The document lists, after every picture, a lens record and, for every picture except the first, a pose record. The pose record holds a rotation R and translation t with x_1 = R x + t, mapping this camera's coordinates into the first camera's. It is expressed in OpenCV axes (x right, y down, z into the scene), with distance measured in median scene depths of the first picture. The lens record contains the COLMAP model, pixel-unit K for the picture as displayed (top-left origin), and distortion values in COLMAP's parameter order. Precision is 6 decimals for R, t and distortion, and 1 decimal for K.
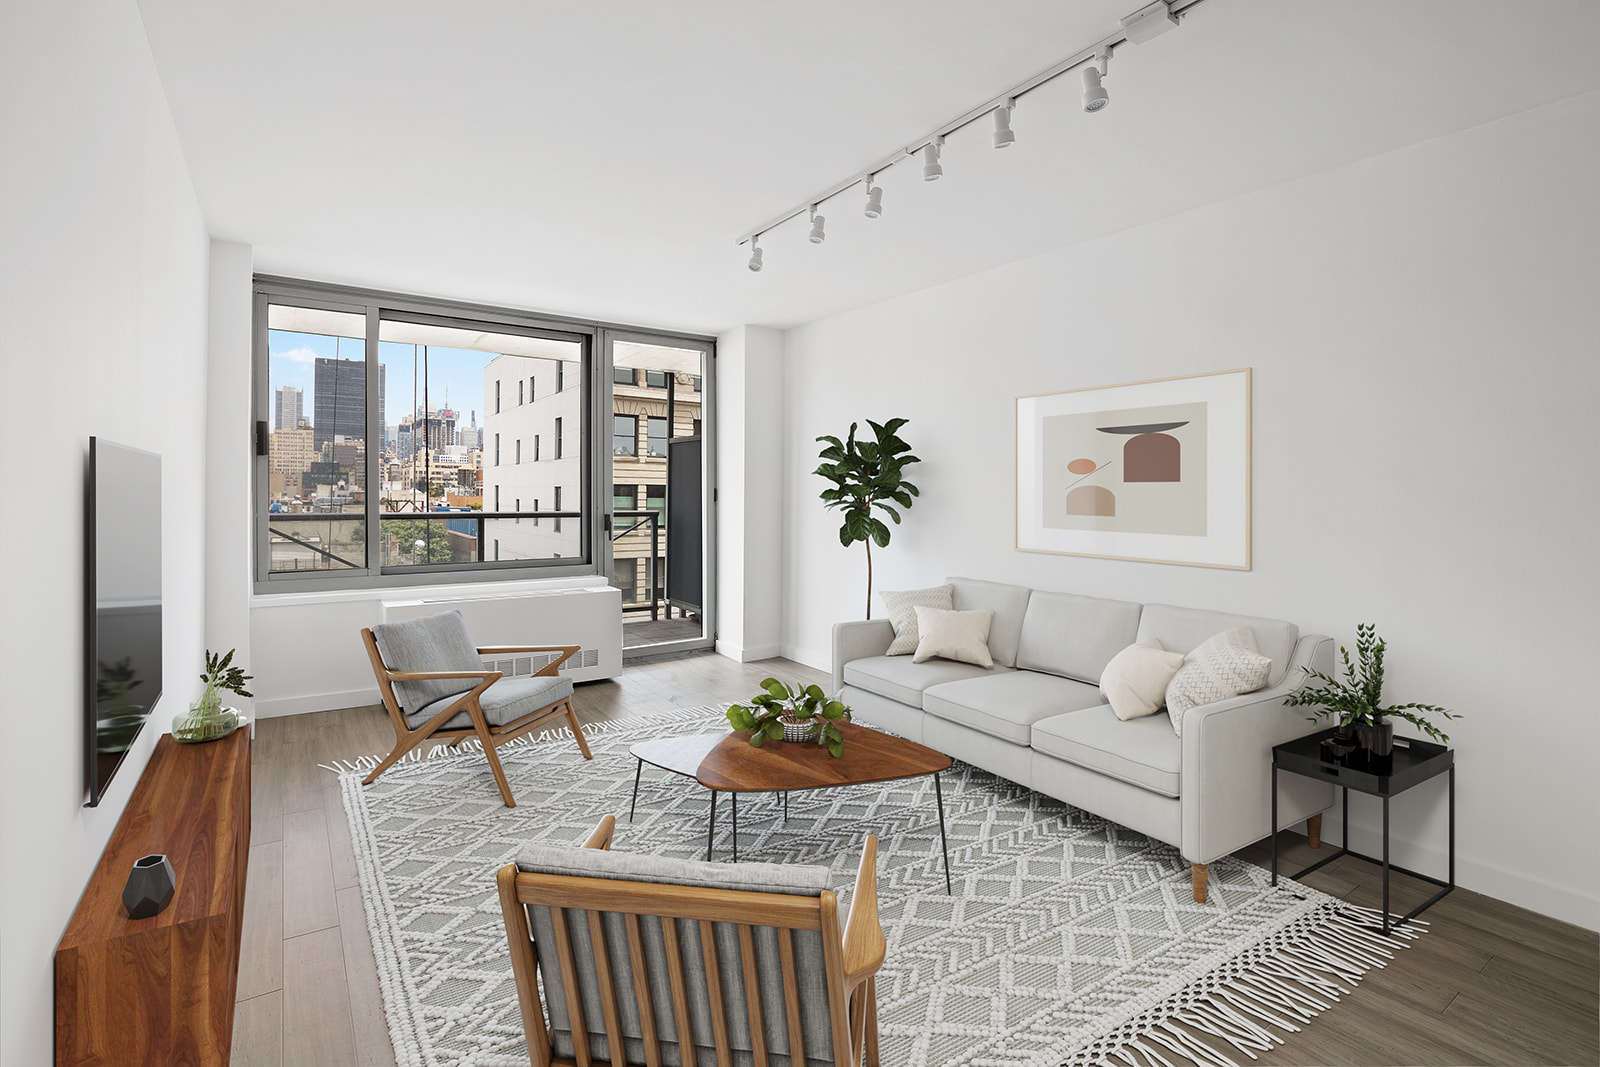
lens RADIAL K [[734.4, 0, 843.1], [0, 734.4, 487.3], [0, 0, 1]] dist [-0.003527, -0.000168]
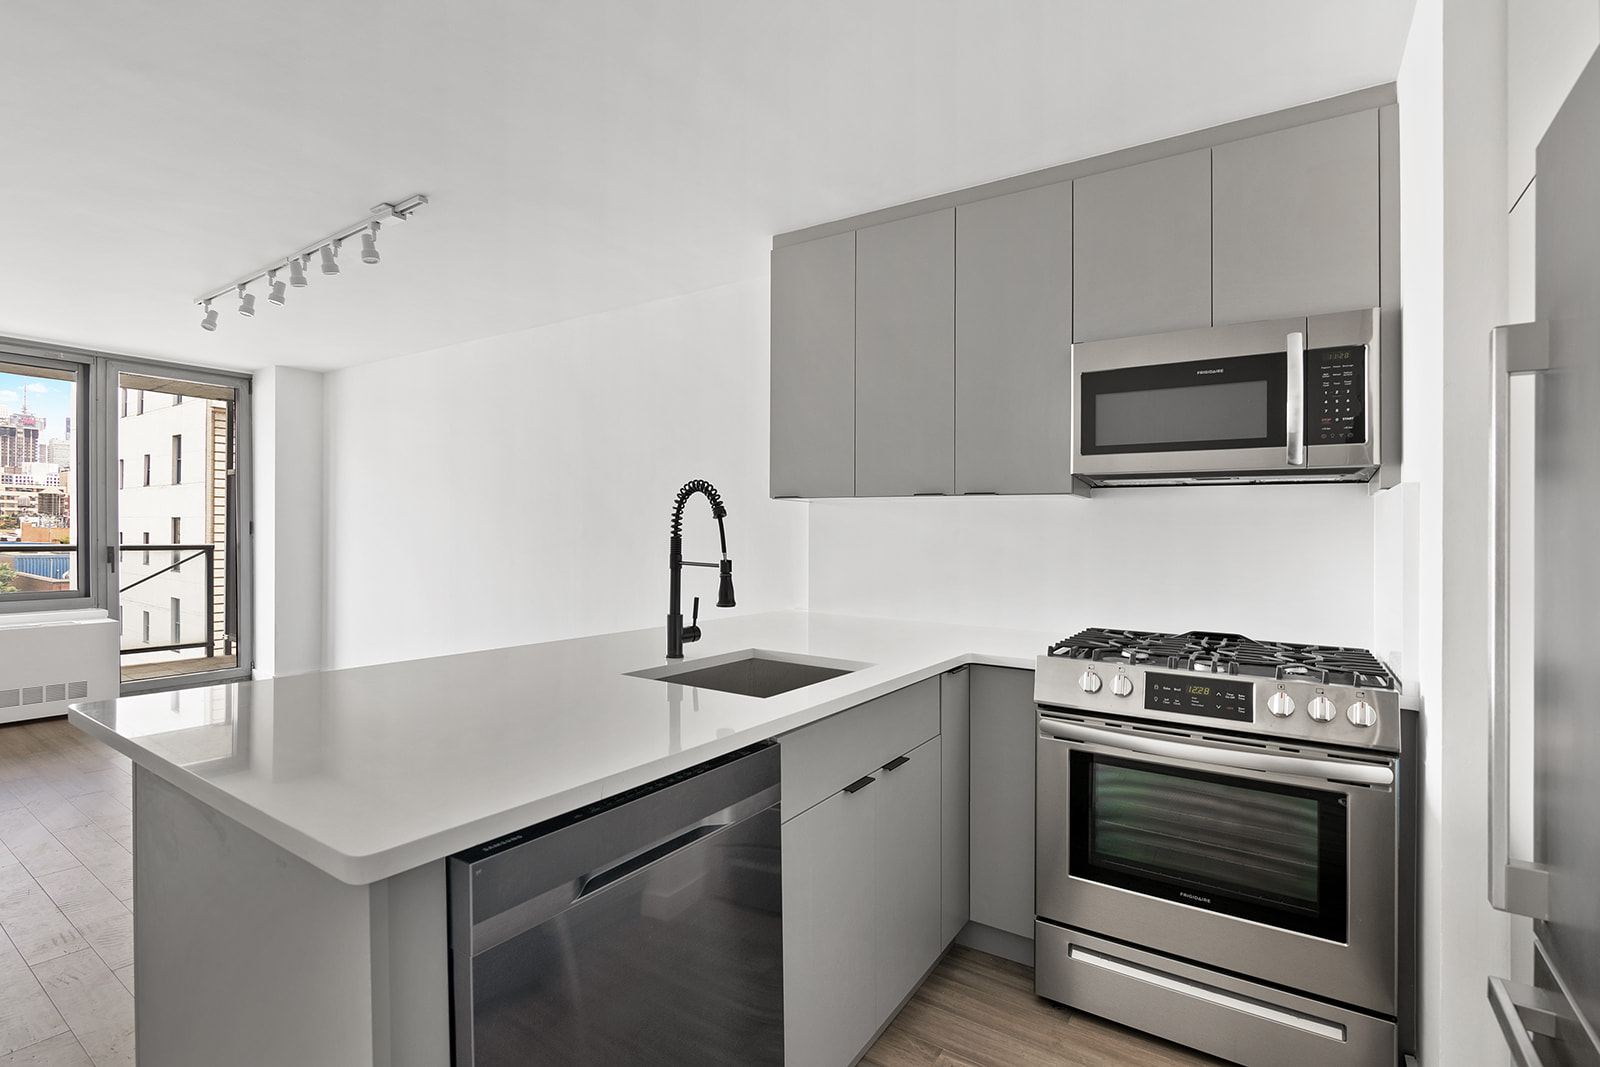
lens RADIAL K [[734.4, 0, 806.2], [0, 734.4, 533.1], [0, 0, 1]] dist [-0.003527, -0.000168]
pose [[0.948023, 0.004062, 0.318175, 0.235775], [-0.009022, 0.999860, 0.014117, -0.004158], [-0.318073, -0.016253, 0.947927, -0.219086]]
